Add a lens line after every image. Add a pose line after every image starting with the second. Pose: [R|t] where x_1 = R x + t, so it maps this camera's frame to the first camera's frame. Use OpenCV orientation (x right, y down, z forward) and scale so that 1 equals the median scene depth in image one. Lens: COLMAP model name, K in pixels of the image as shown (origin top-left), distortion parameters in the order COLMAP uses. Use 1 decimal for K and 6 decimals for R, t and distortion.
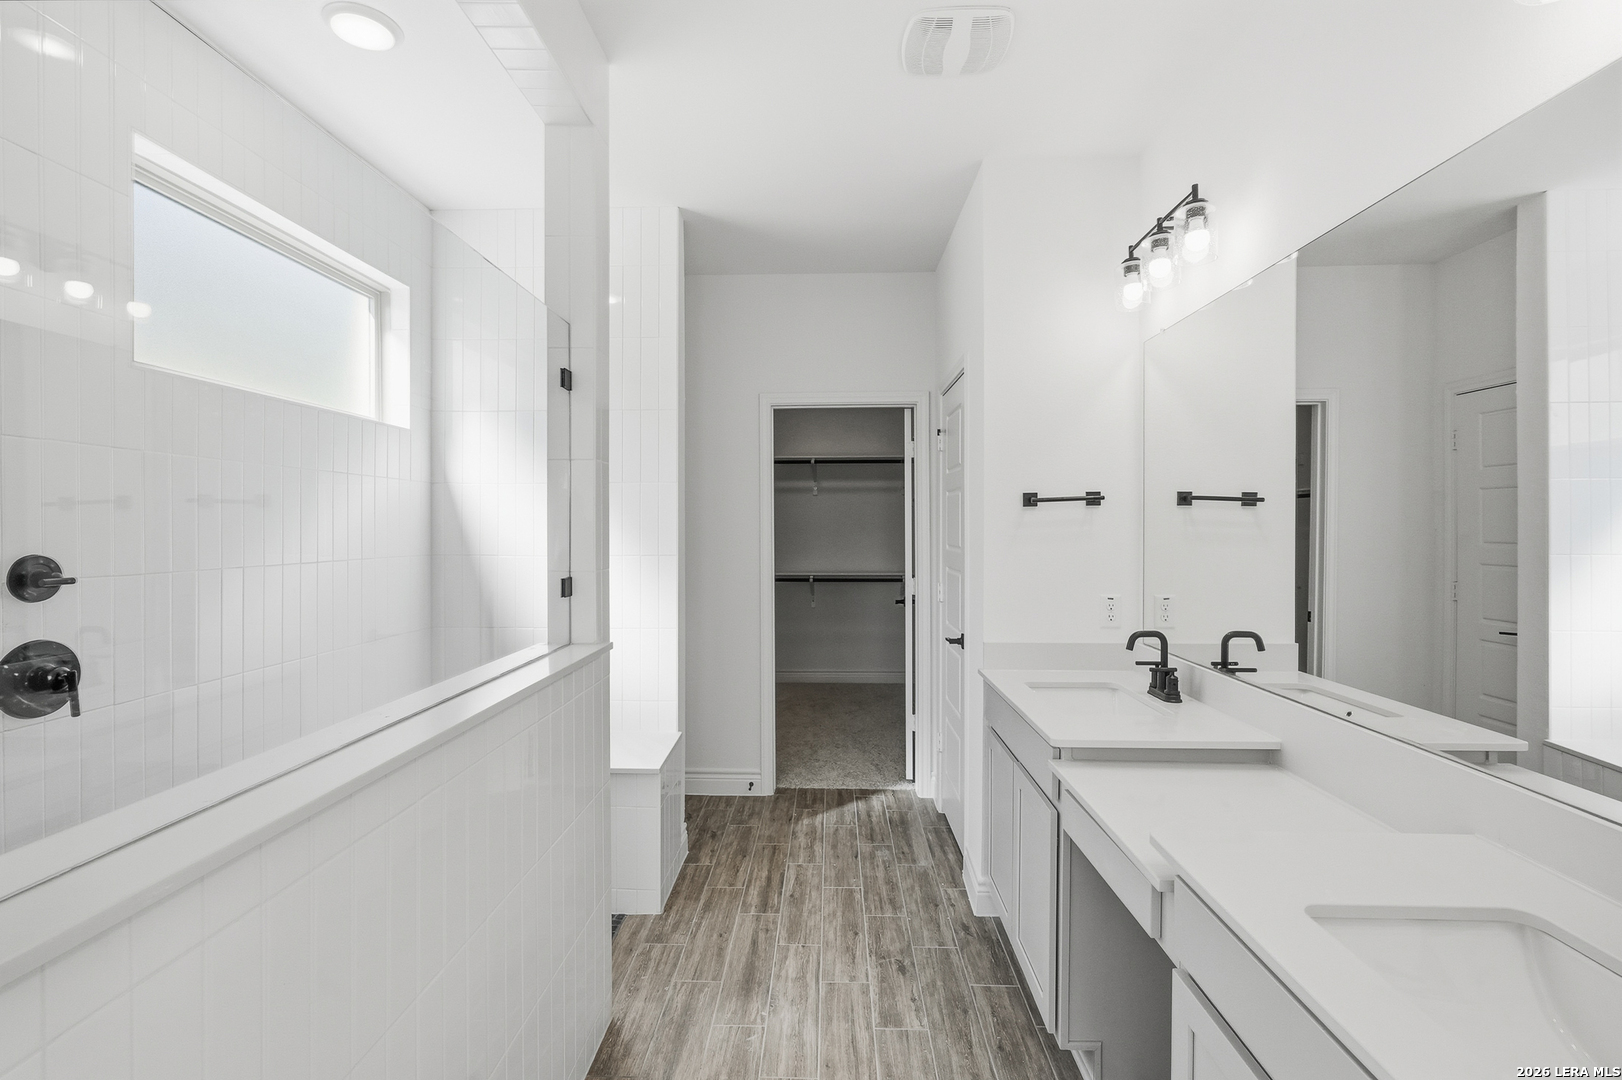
lens RADIAL K [[734.3, 0, 808.9], [0, 734.3, 536.4], [0, 0, 1]] dist [-0.014796, 0.006134]
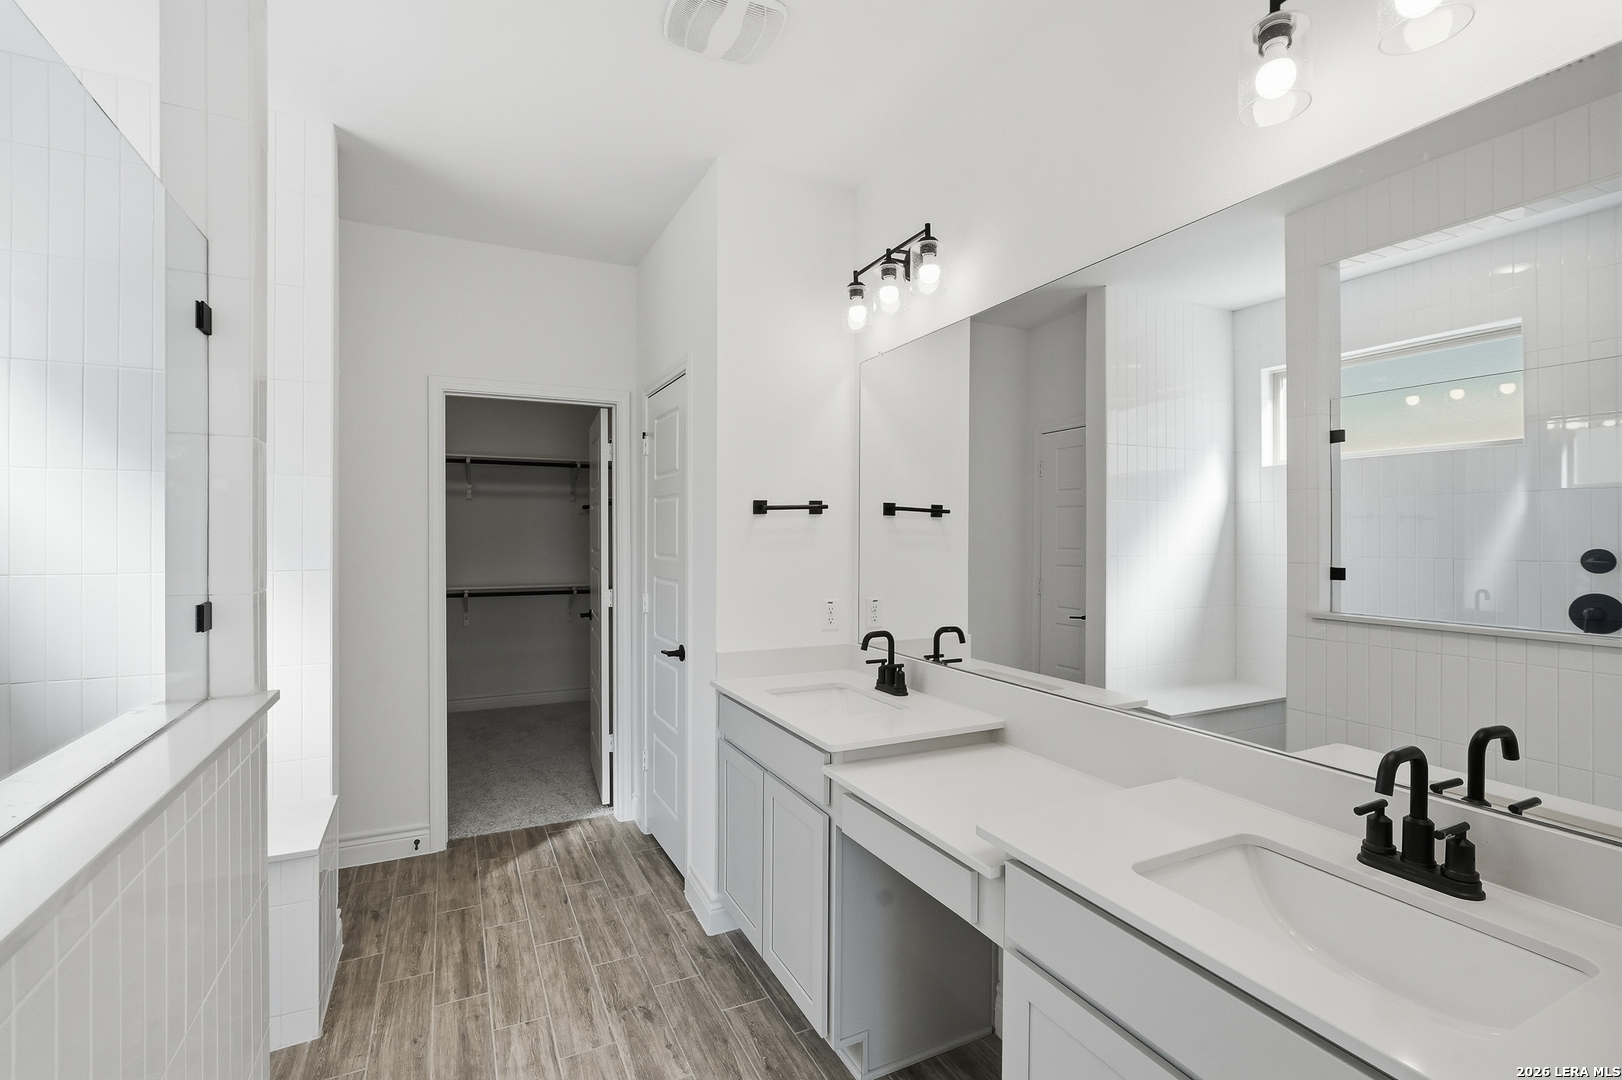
lens RADIAL K [[726.0, 0, 807.6], [0, 726.0, 543.6], [0, 0, 1]] dist [-0.013634, 0.005223]
pose [[0.880735, -0.002205, 0.473604, -0.112914], [0.003566, 0.999992, -0.001976, 0.001987], [-0.473595, 0.003429, 0.880736, 0.095465]]
